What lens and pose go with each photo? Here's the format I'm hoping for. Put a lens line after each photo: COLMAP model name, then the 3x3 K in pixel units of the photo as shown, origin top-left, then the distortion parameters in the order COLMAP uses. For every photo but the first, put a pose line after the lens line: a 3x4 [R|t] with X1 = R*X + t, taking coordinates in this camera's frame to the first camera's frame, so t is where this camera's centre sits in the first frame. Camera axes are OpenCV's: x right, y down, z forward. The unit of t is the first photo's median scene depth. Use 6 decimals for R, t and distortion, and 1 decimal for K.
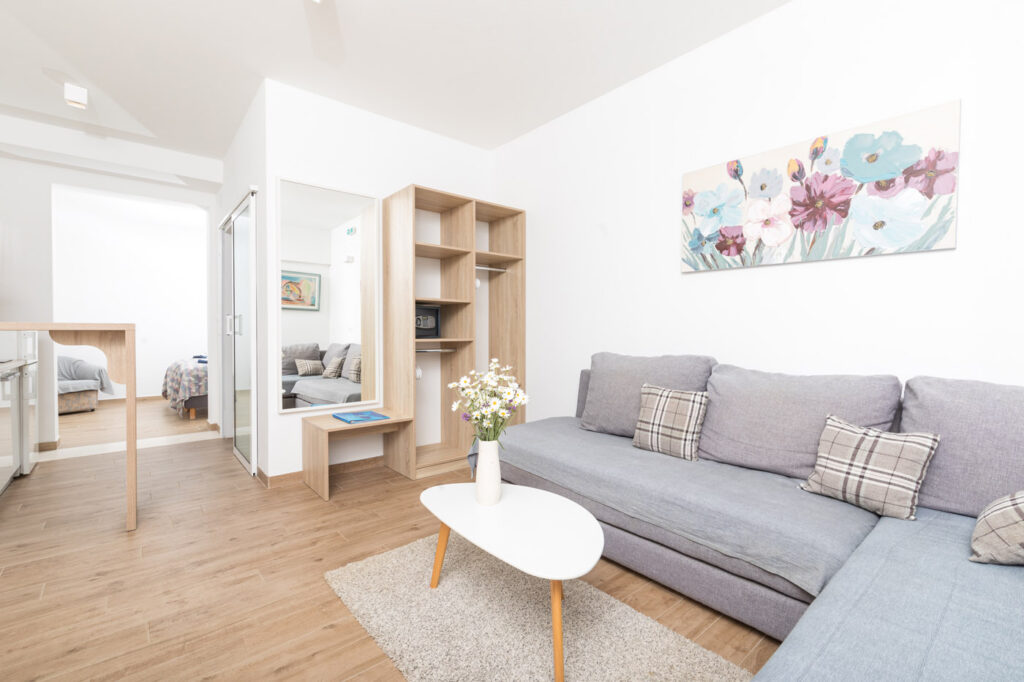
lens RADIAL K [[445.2, 0, 510.8], [0, 445.2, 336.2], [0, 0, 1]] dist [0.002785, 0.000277]
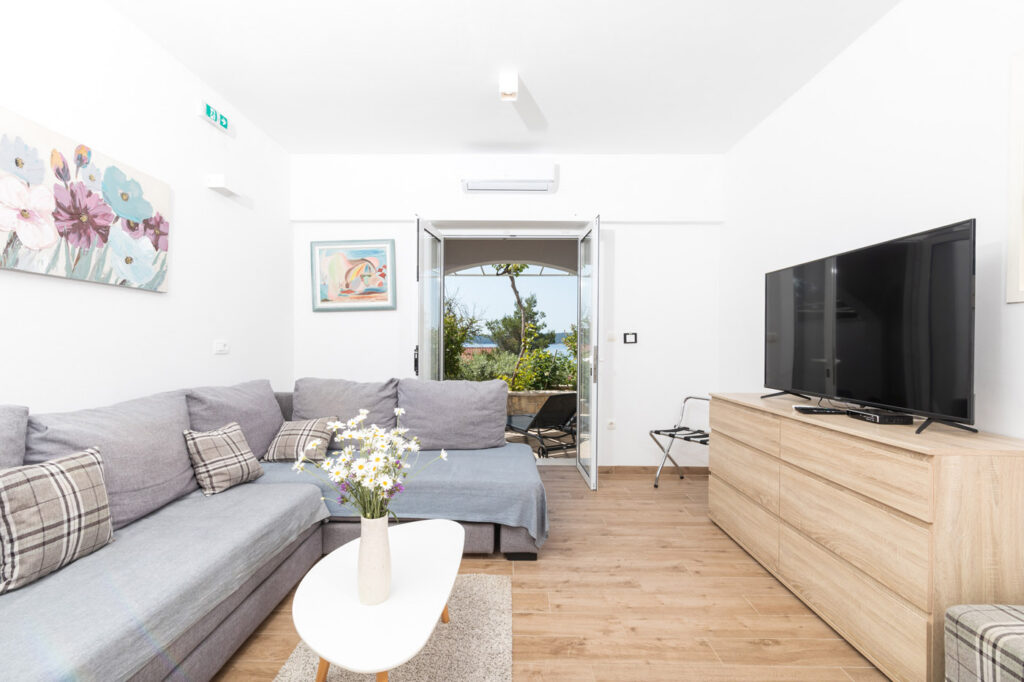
lens RADIAL K [[445.2, 0, 510.2], [0, 445.2, 340.9], [0, 0, 1]] dist [0.002785, 0.000277]
pose [[-0.754791, -0.005483, 0.655943, -0.567818], [0.005332, 0.999881, 0.014494, -0.056287], [-0.655944, 0.014437, -0.754672, 1.132460]]
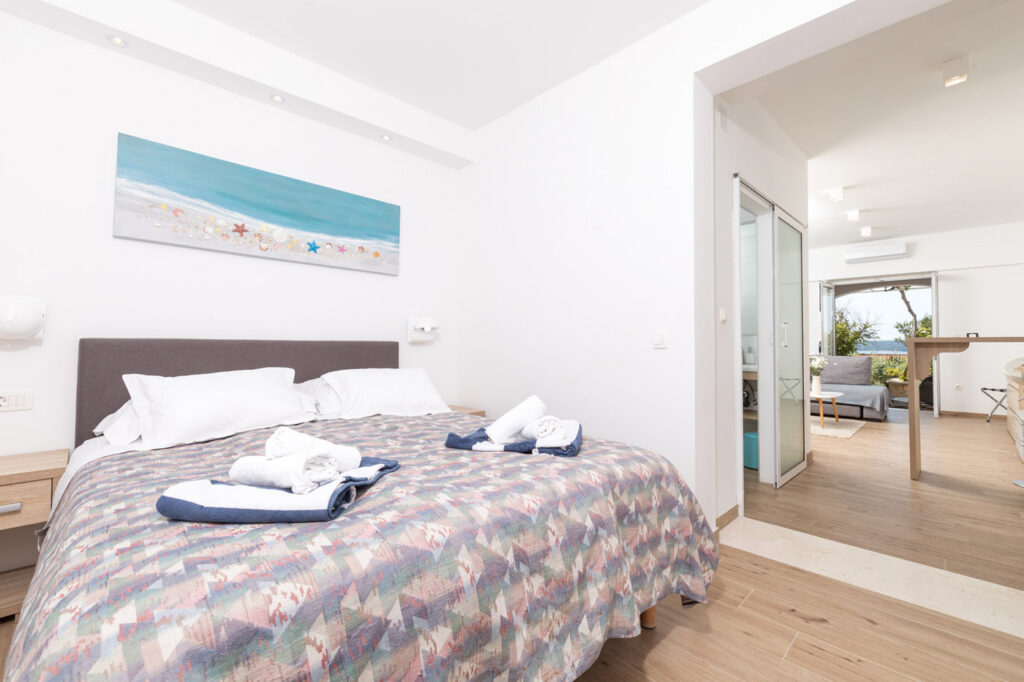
lens RADIAL K [[445.2, 0, 506.4], [0, 445.2, 335.1], [0, 0, 1]] dist [0.002785, 0.000277]
pose [[-0.069378, 0.021152, 0.997366, -1.567144], [0.011146, 0.999729, -0.020427, -0.037515], [-0.997528, 0.009699, -0.069595, 1.981276]]
